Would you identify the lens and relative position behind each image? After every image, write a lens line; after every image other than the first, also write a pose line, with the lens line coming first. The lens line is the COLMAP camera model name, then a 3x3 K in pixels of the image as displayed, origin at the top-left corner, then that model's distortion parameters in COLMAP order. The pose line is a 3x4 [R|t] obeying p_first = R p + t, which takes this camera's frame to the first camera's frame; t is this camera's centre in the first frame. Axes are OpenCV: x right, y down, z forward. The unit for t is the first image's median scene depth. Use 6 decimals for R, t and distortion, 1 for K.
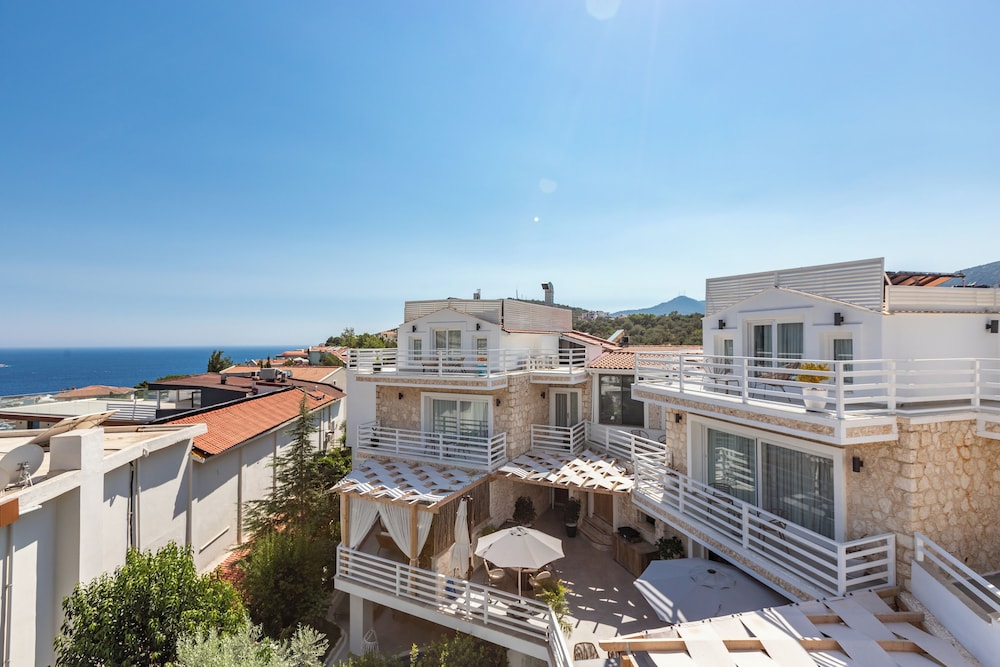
lens RADIAL K [[453.8, 0, 497.3], [0, 453.8, 338.0], [0, 0, 1]] dist [0.002676, -0.001689]
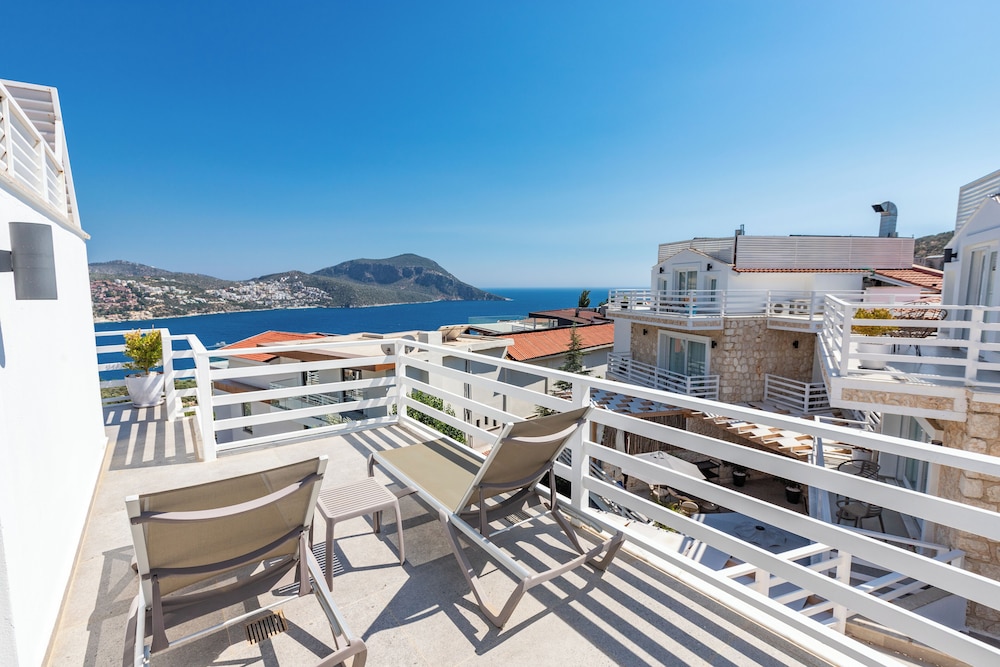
lens RADIAL K [[453.8, 0, 497.3], [0, 453.8, 338.0], [0, 0, 1]] dist [0.002676, -0.001689]
pose [[0.655431, 0.087425, -0.750178, 0.403266], [0.009846, 0.992204, 0.124233, 0.001228], [0.755191, -0.088812, 0.649461, 0.008157]]
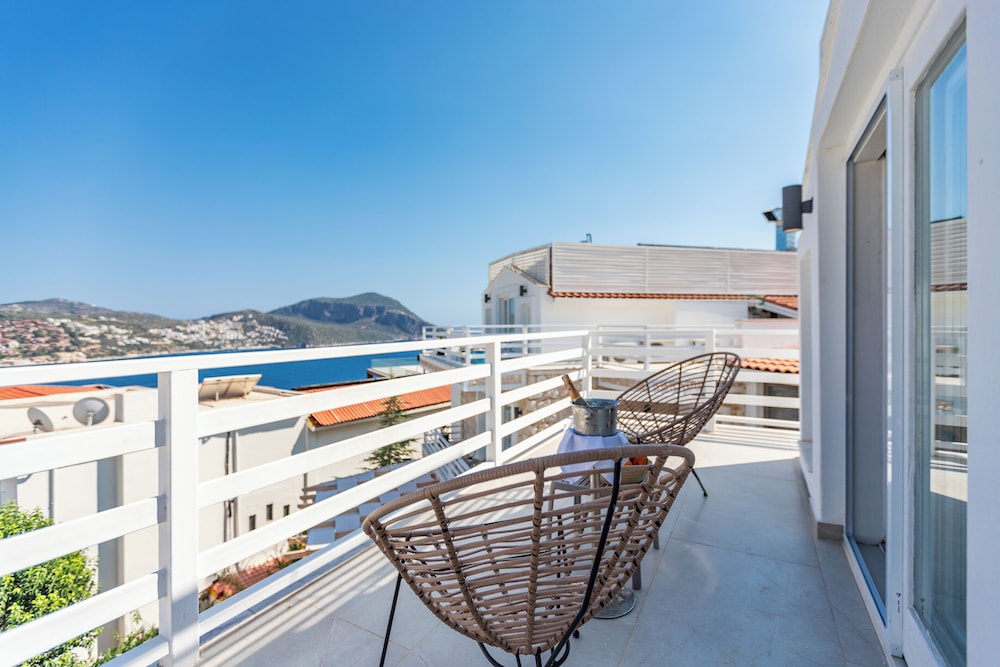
lens RADIAL K [[453.8, 0, 497.3], [0, 453.8, 338.0], [0, 0, 1]] dist [0.002676, -0.001689]
pose [[0.708416, 0.020781, -0.705489, 0.385521], [0.010233, 0.999159, 0.039707, 0.016568], [0.705720, -0.035348, 0.707608, 0.516954]]
